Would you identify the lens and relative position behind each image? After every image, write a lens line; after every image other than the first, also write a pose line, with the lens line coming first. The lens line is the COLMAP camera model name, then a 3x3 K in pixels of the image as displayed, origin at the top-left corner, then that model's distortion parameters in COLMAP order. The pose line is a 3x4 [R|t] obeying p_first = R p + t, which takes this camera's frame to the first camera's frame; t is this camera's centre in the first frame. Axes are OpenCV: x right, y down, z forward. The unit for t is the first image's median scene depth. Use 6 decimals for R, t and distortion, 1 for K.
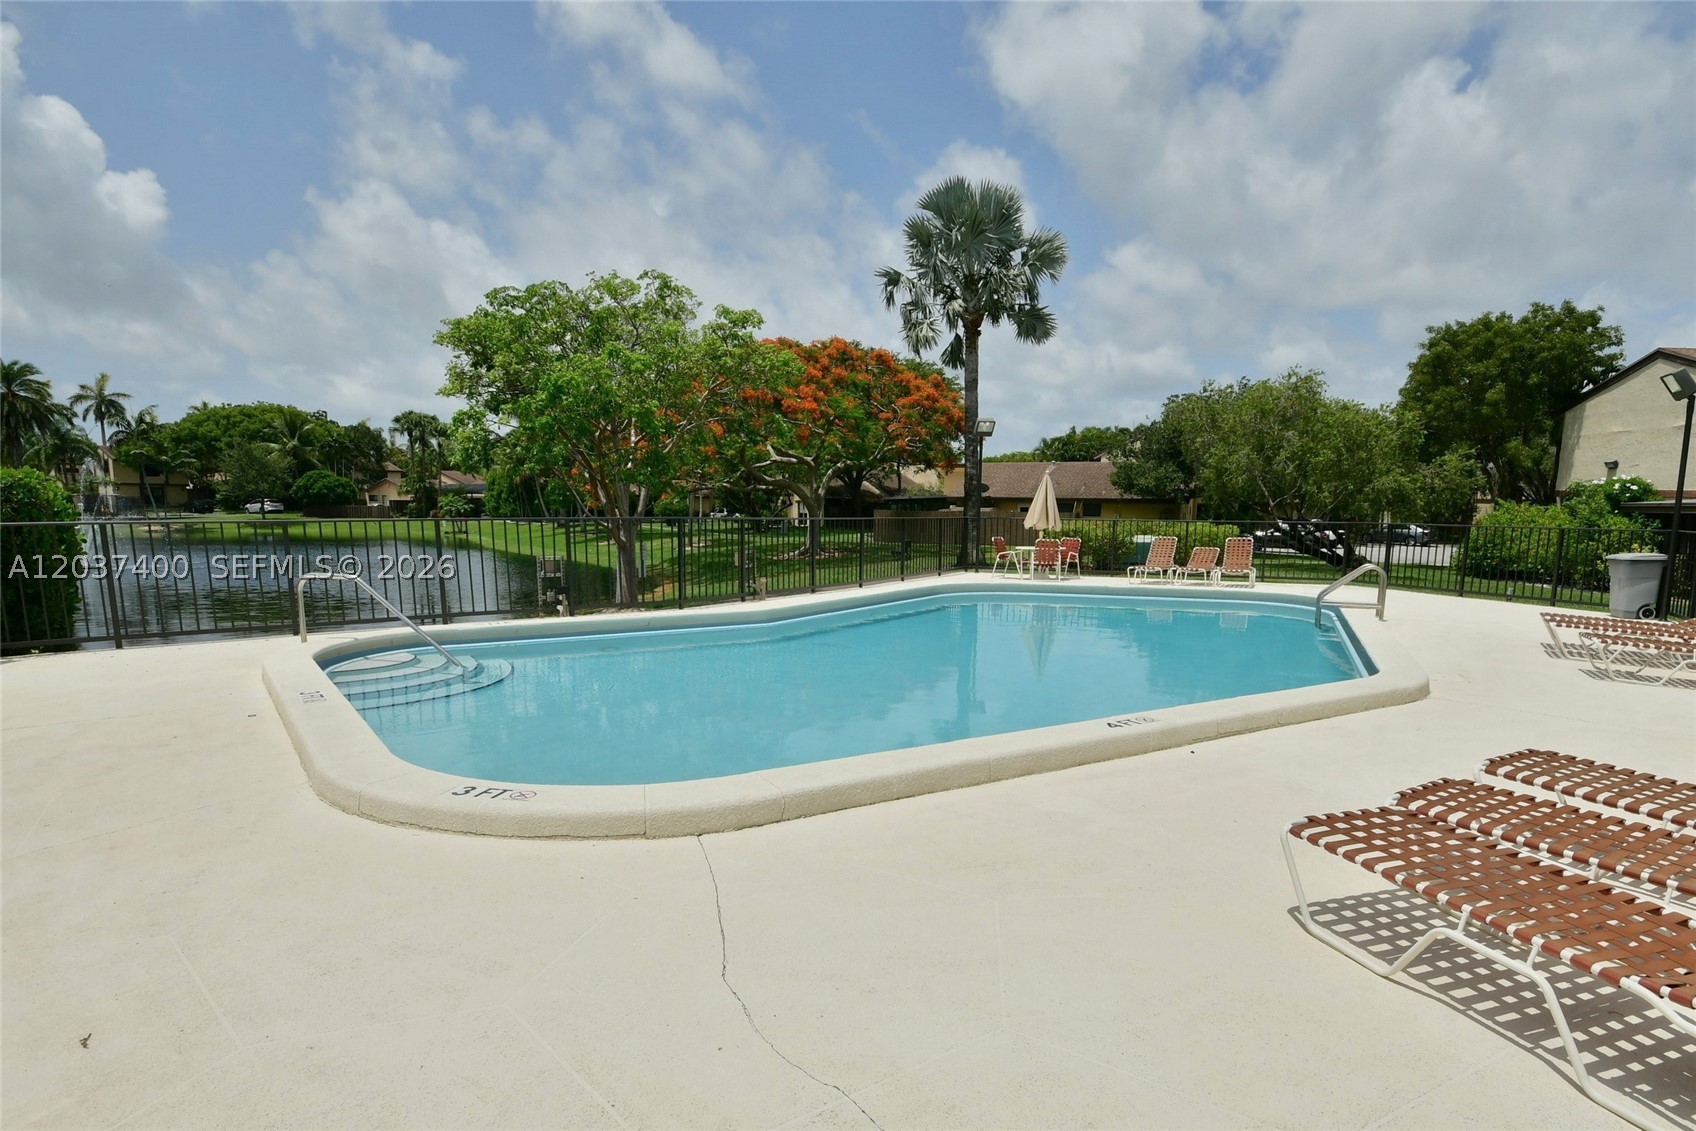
lens RADIAL K [[901.1, 0, 873.1], [0, 901.1, 652.1], [0, 0, 1]] dist [-0.003508, -0.001258]
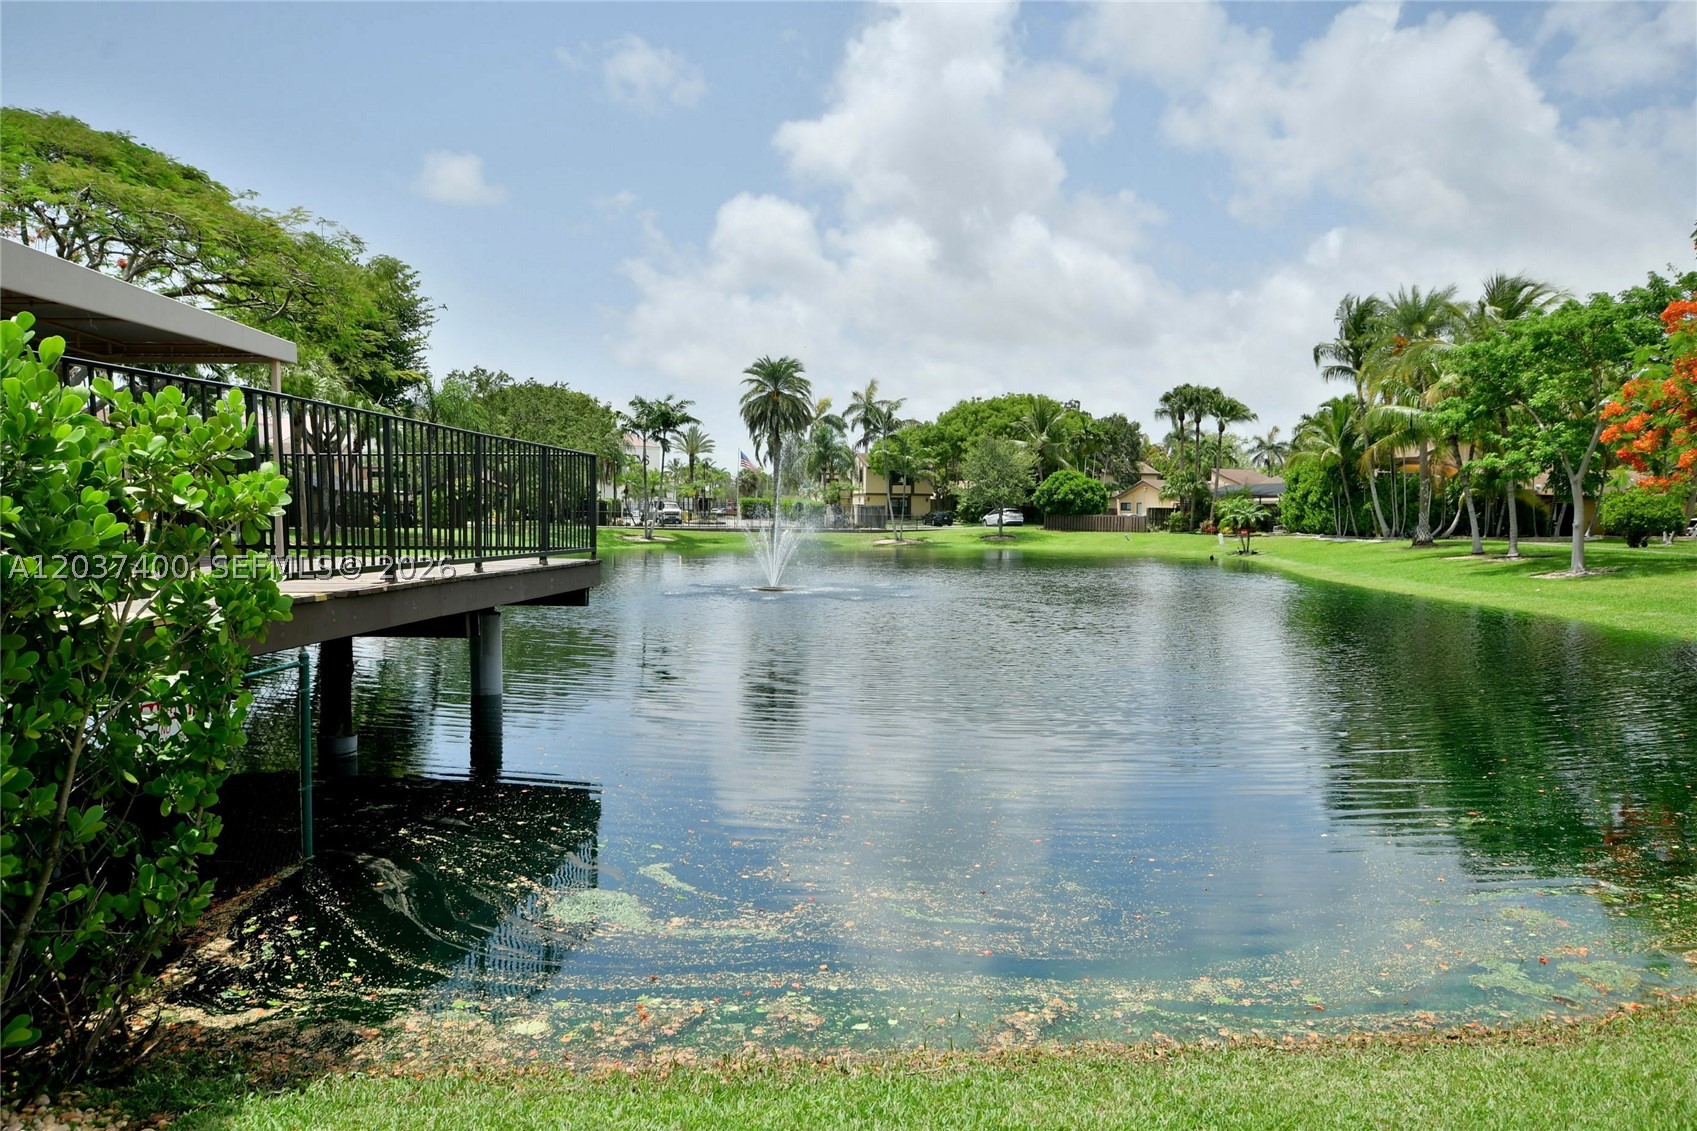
lens RADIAL K [[1162.7, 0, 861.4], [0, 1162.7, 567.7], [0, 0, 1]] dist [0.017613, 0.021538]
pose [[0.755825, 0.021886, -0.654407, -0.089944], [-0.101491, 0.991278, -0.084067, -0.016990], [0.646860, 0.129957, 0.751454, 0.140575]]
